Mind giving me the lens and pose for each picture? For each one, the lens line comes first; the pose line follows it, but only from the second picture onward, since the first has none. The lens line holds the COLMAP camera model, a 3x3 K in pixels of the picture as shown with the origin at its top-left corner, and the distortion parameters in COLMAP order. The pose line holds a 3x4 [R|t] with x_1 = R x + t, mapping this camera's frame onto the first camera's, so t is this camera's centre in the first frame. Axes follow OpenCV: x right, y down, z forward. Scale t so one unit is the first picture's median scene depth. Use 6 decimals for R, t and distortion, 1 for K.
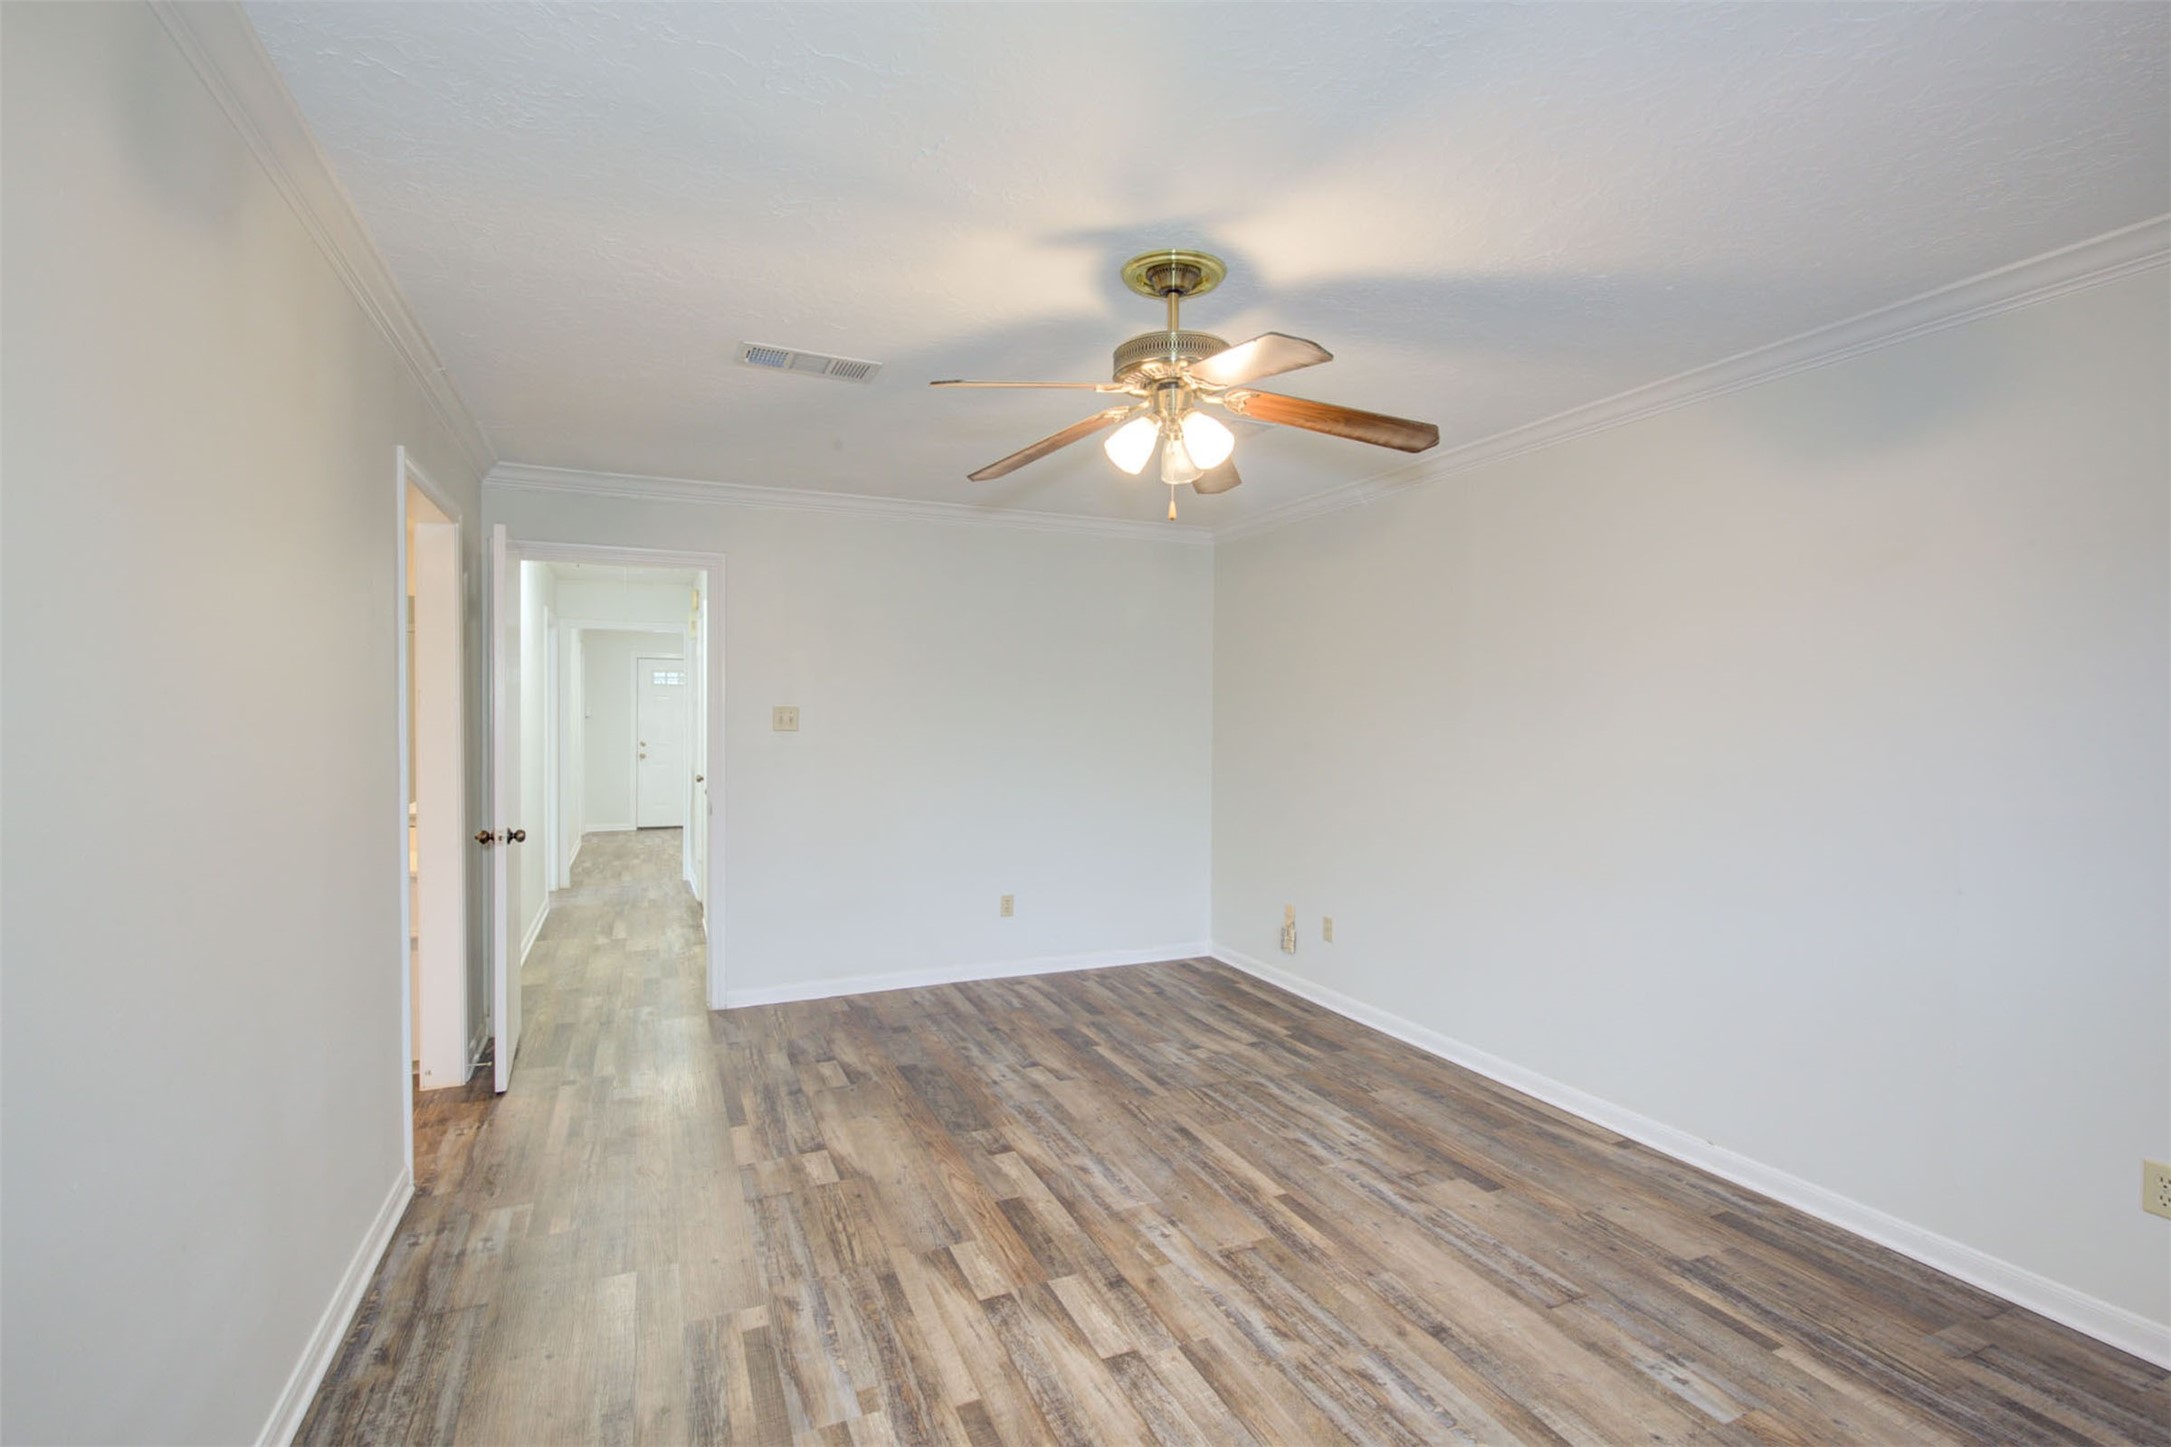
lens RADIAL K [[989.5, 0, 1085.4], [0, 989.5, 727.8], [0, 0, 1]] dist [-0.000404, 0.000268]
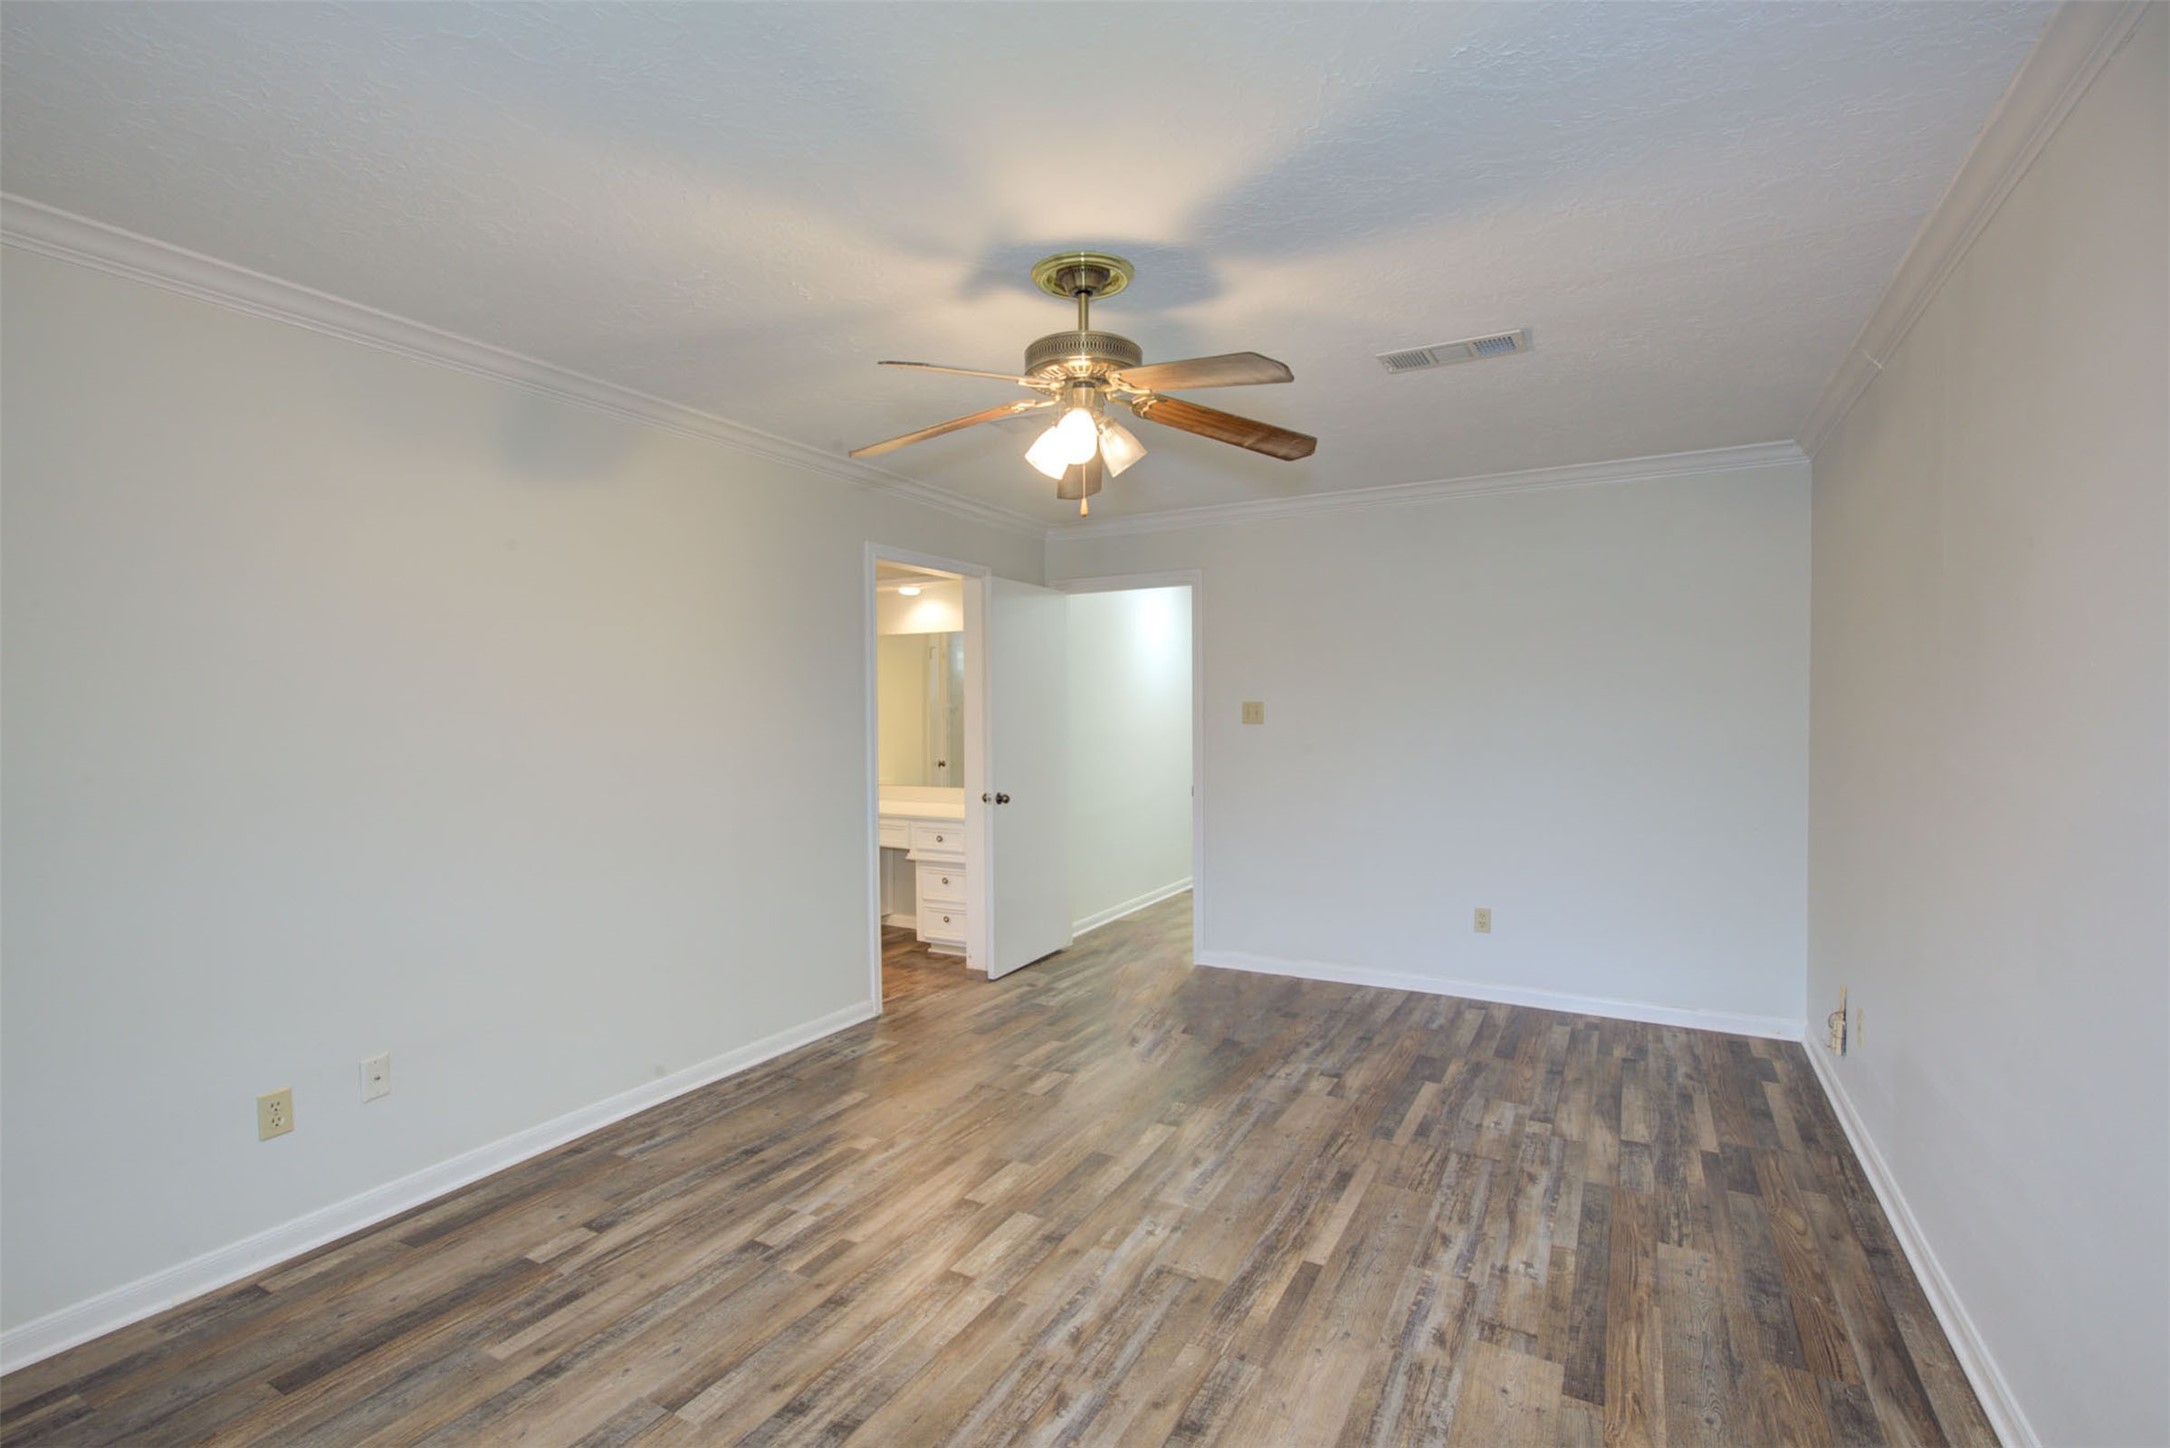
lens RADIAL K [[989.0, 0, 1084.9], [0, 989.0, 728.3], [0, 0, 1]] dist [-0.000404, 0.000268]
pose [[0.601529, 0.005880, -0.798829, 0.660422], [-0.000567, 0.999976, 0.006933, 0.000647], [0.798851, -0.003718, 0.601518, 0.281342]]
